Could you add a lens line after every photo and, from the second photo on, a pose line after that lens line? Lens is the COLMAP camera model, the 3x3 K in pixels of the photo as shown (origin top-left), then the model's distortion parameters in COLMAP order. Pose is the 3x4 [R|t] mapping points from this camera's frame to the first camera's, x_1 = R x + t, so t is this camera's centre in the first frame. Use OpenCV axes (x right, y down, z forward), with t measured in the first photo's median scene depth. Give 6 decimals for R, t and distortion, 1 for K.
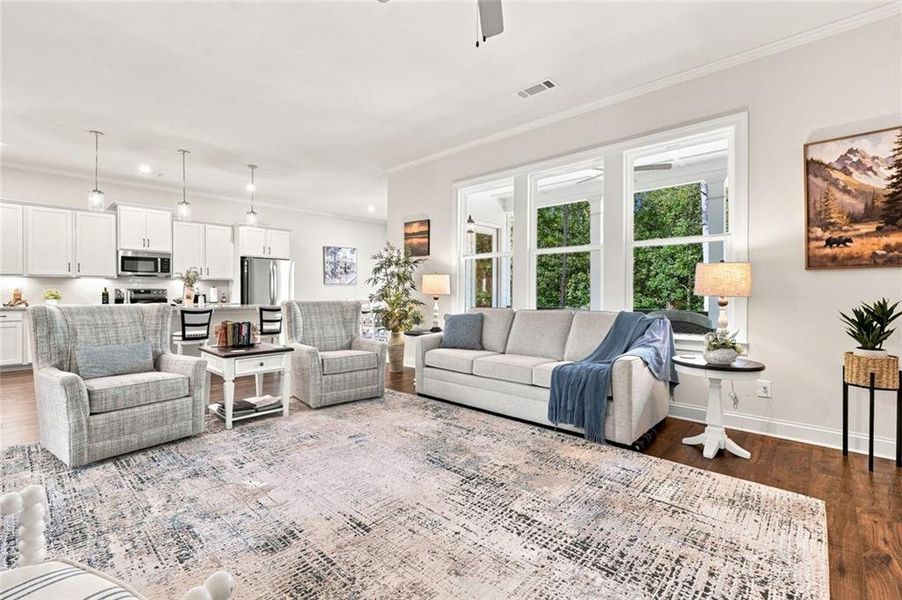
lens RADIAL K [[402.7, 0, 451.4], [0, 402.7, 295.6], [0, 0, 1]] dist [-0.002856, -0.000208]
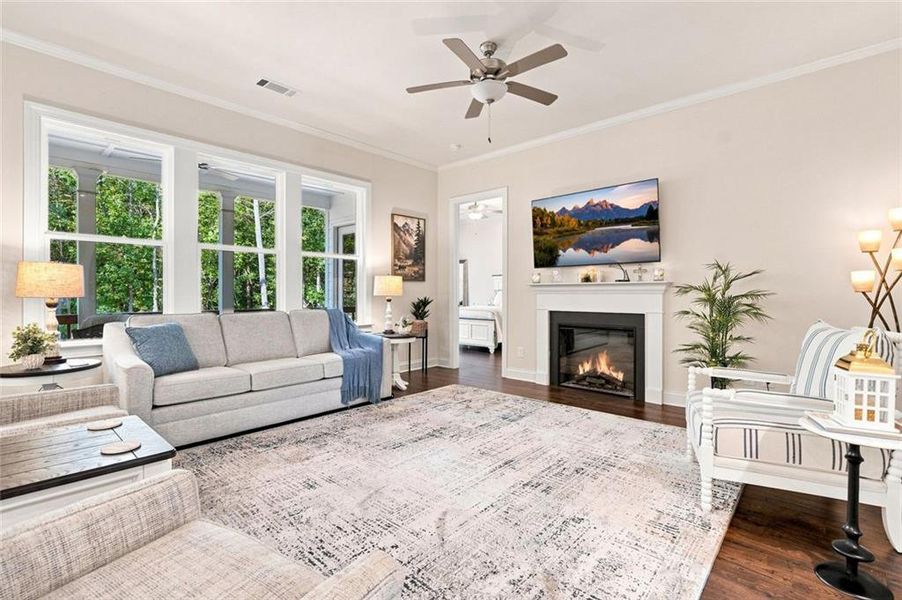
lens RADIAL K [[418.1, 0, 440.2], [0, 418.1, 290.3], [0, 0, 1]] dist [-0.002866, -0.000383]
pose [[0.001473, 0.005577, 0.999983, -1.088516], [0.008129, 0.999951, -0.005589, -0.008279], [-0.999966, 0.008137, 0.001427, 0.802489]]
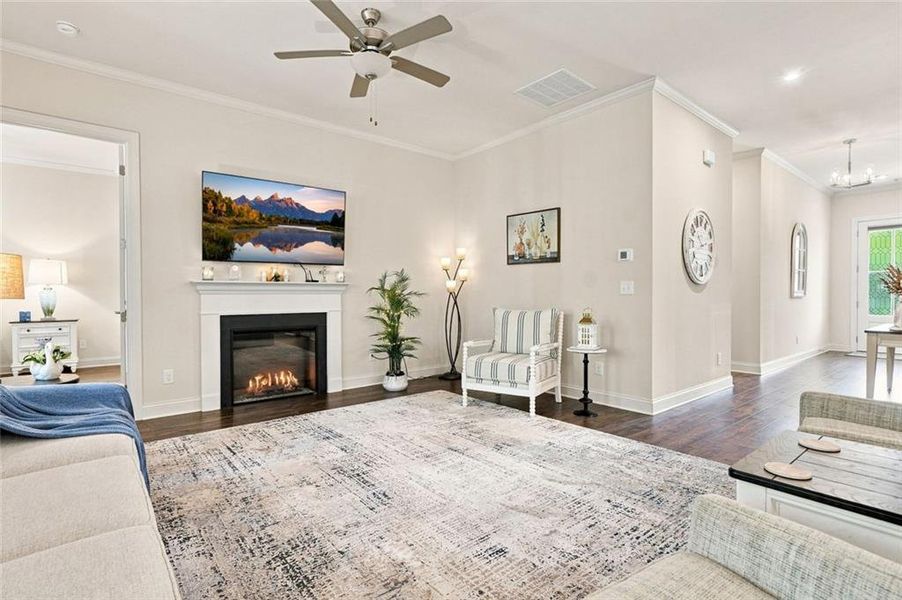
lens RADIAL K [[439.4, 0, 441.8], [0, 439.4, 295.1], [0, 0, 1]] dist [0.003804, 0.000532]
pose [[-0.989468, -0.000849, 0.144753, -0.271326], [0.001129, 0.999907, 0.013581, -0.016070], [-0.144751, 0.013602, -0.989375, 1.713334]]
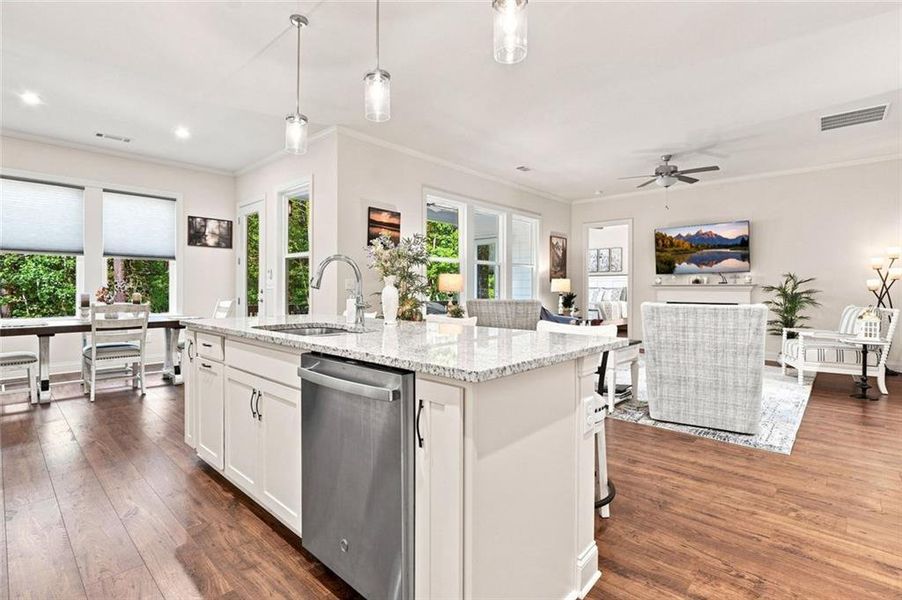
lens RADIAL K [[439.4, 0, 441.8], [0, 439.4, 295.1], [0, 0, 1]] dist [0.003804, 0.000532]
pose [[-0.000458, -0.013745, 0.999905, -2.128236], [0.007117, 0.999880, 0.013748, -0.023566], [-0.999975, 0.007123, -0.000360, 1.785645]]
